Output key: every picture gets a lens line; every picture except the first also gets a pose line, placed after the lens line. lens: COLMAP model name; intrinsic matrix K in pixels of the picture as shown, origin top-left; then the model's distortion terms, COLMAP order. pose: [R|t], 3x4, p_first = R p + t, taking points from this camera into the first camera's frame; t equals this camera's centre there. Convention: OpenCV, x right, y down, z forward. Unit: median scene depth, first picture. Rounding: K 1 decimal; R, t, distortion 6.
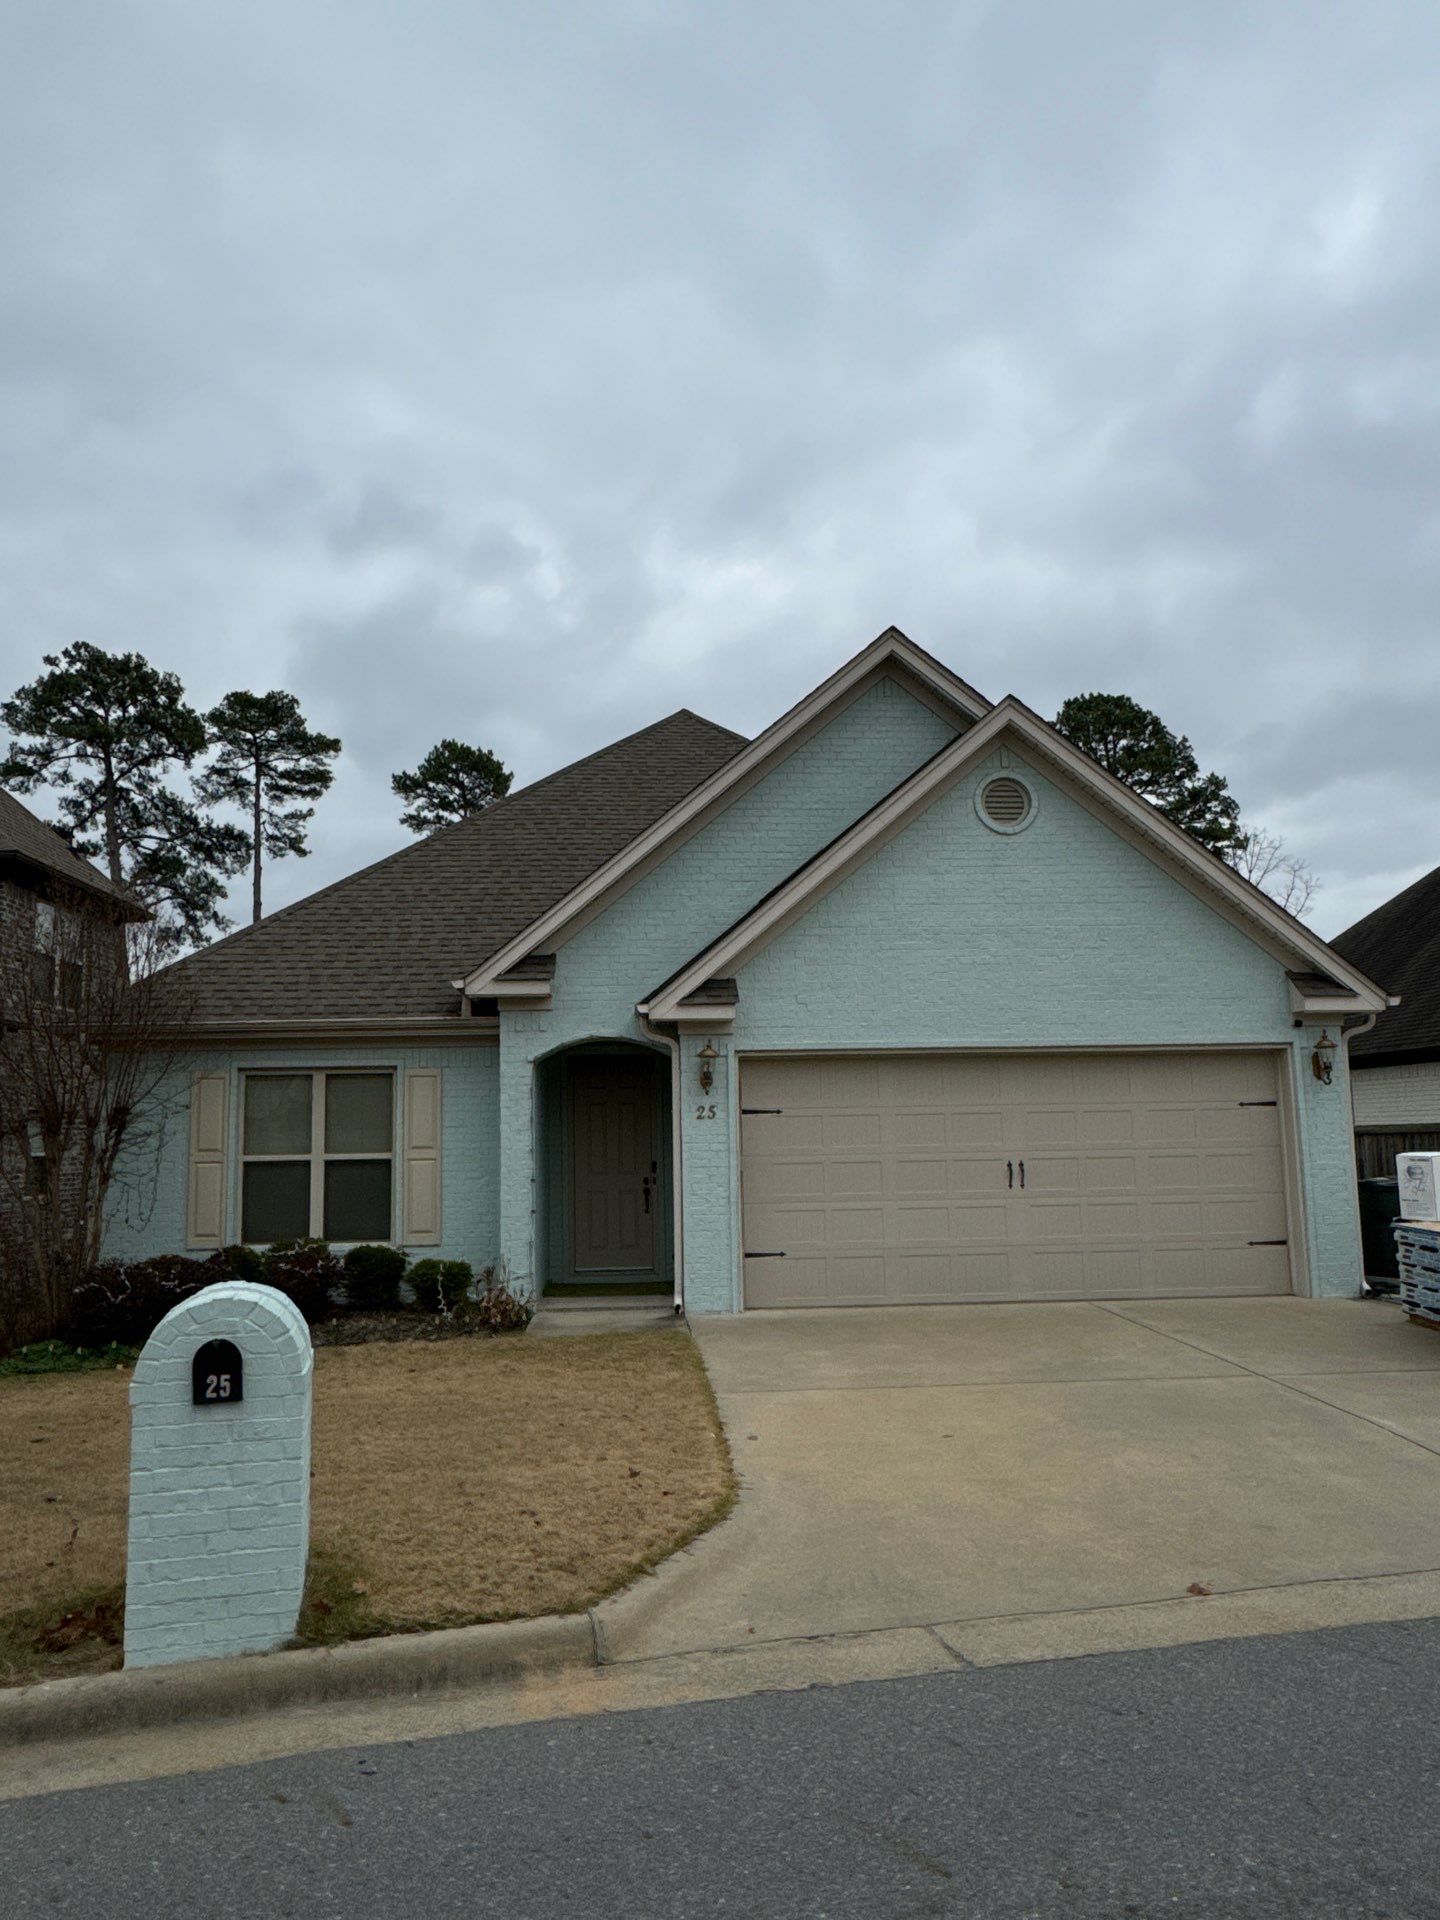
lens RADIAL K [[1311.8, 0, 720.0], [0, 1311.8, 960.0], [0, 0, 1]] dist [0.000019, 0.000237]
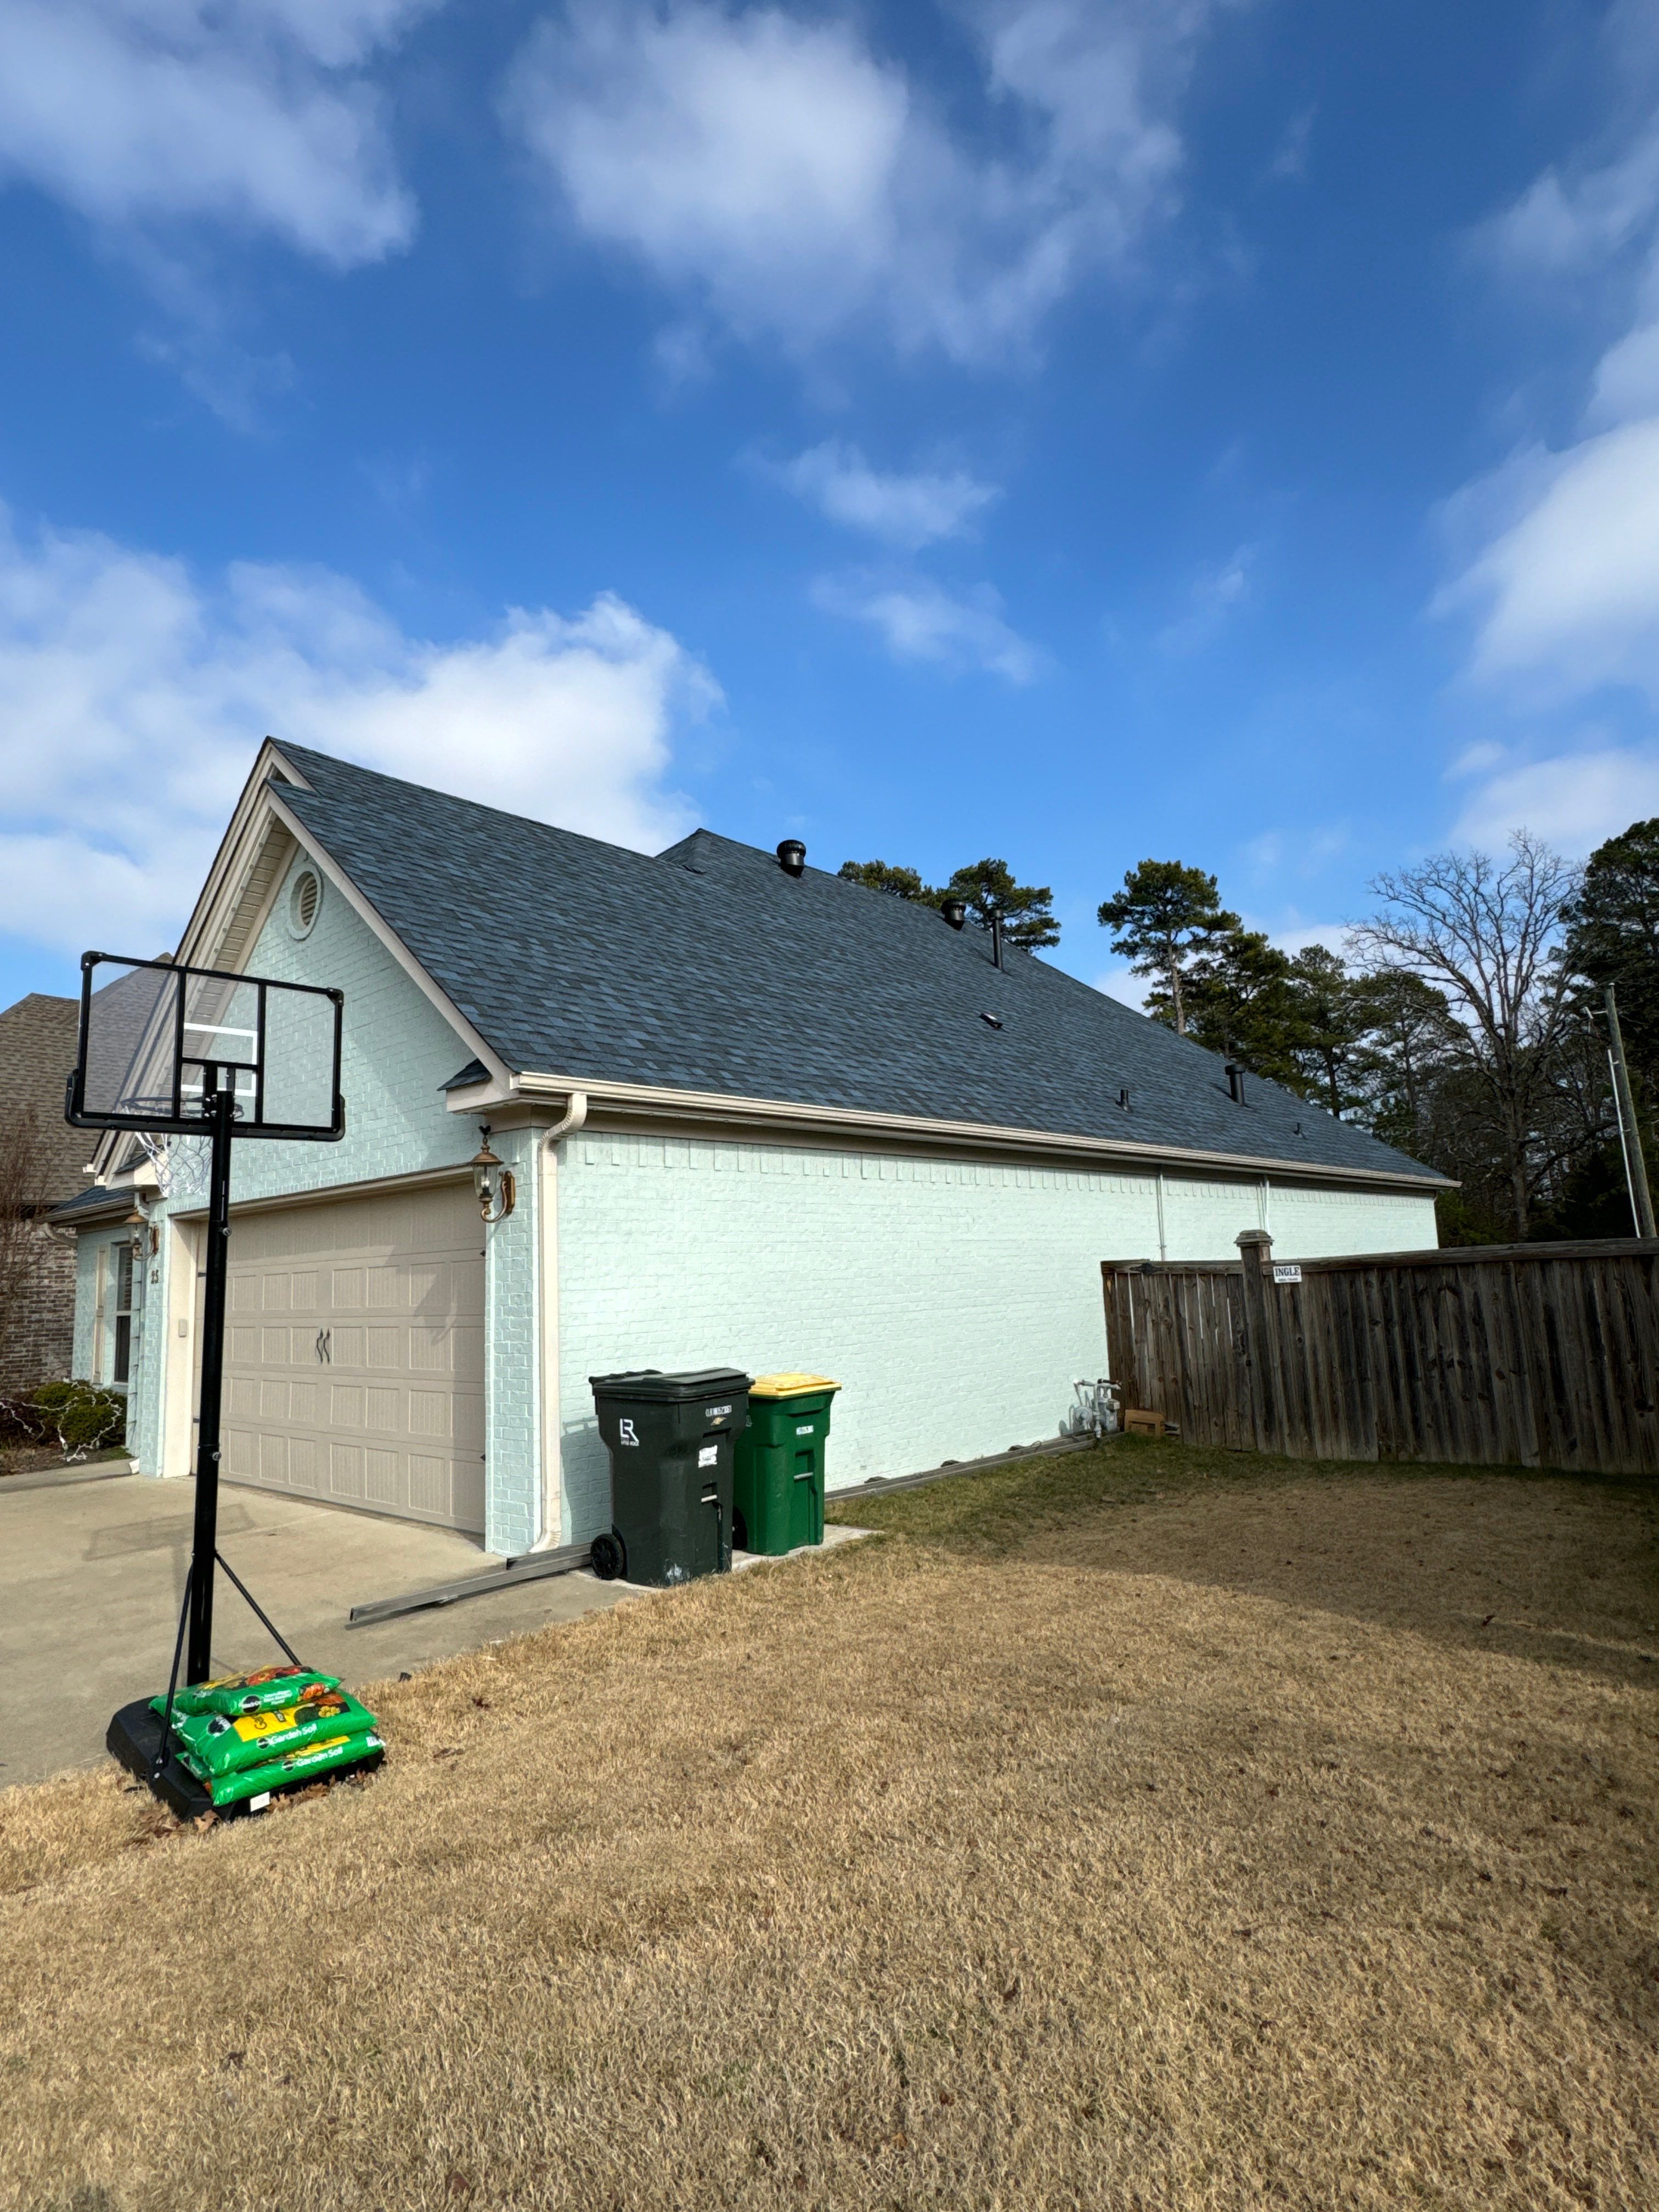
lens RADIAL K [[1190.8, 0, 827.7], [0, 1190.8, 1100.2], [0, 0, 1]] dist [-0.000192, -0.000550]
pose [[0.699219, -0.115054, -0.705589, 0.972718], [0.123626, 0.991555, -0.039174, 0.076804], [0.704137, -0.059838, 0.707538, 0.684843]]
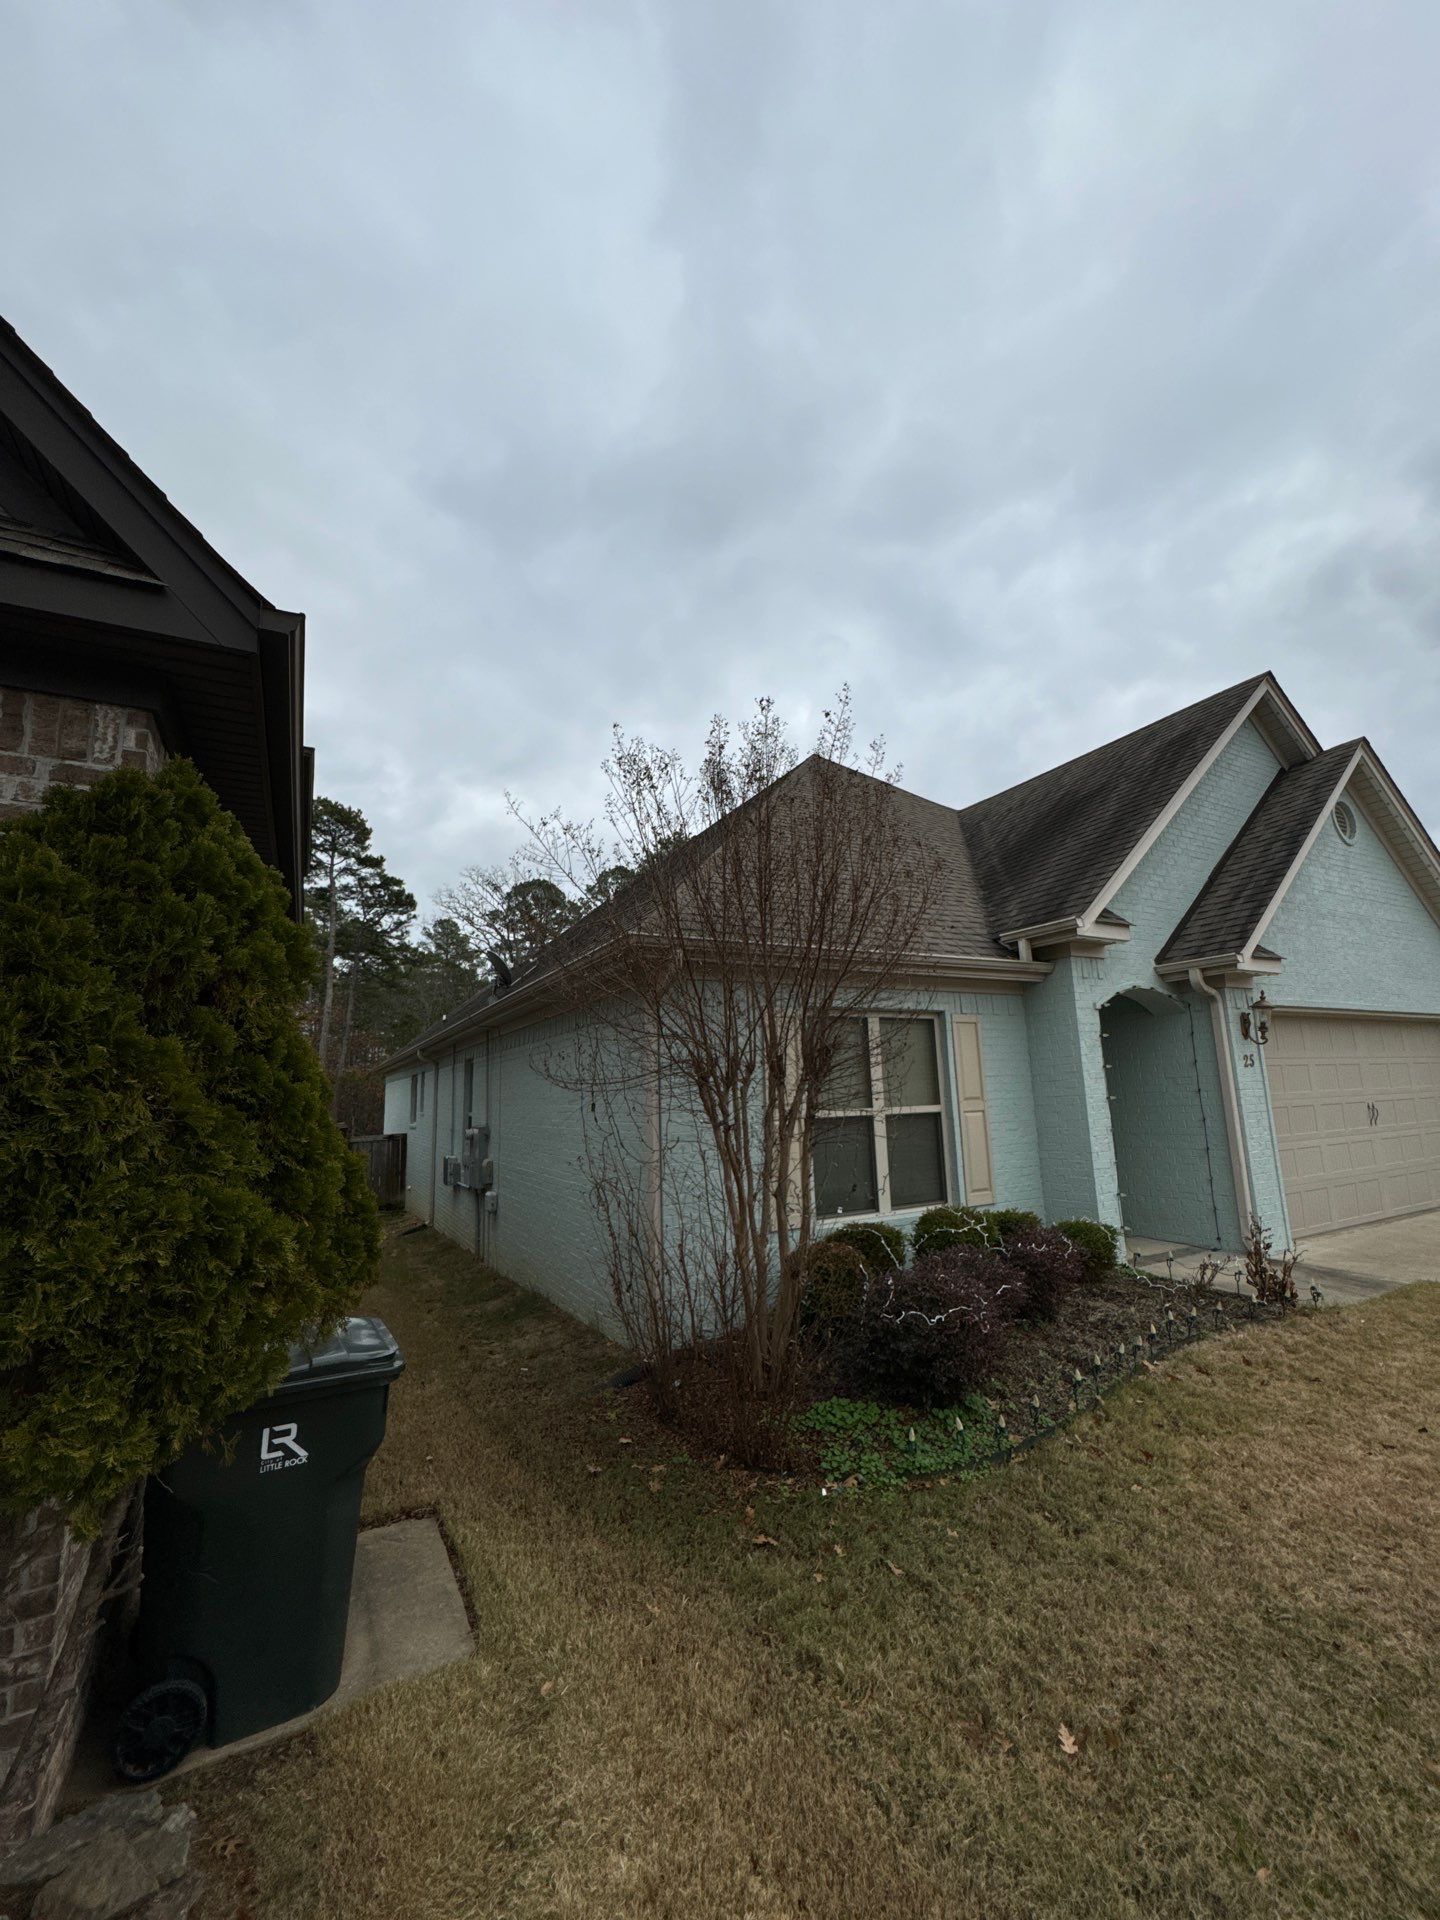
lens RADIAL K [[773.5, 0, 726.4], [0, 773.5, 960.4], [0, 0, 1]] dist [-0.001079, -0.000049]
pose [[0.903062, 0.064450, 0.424647, -0.632614], [-0.042744, 0.997255, -0.060456, 0.086294], [-0.427378, 0.036445, 0.903338, 0.579488]]
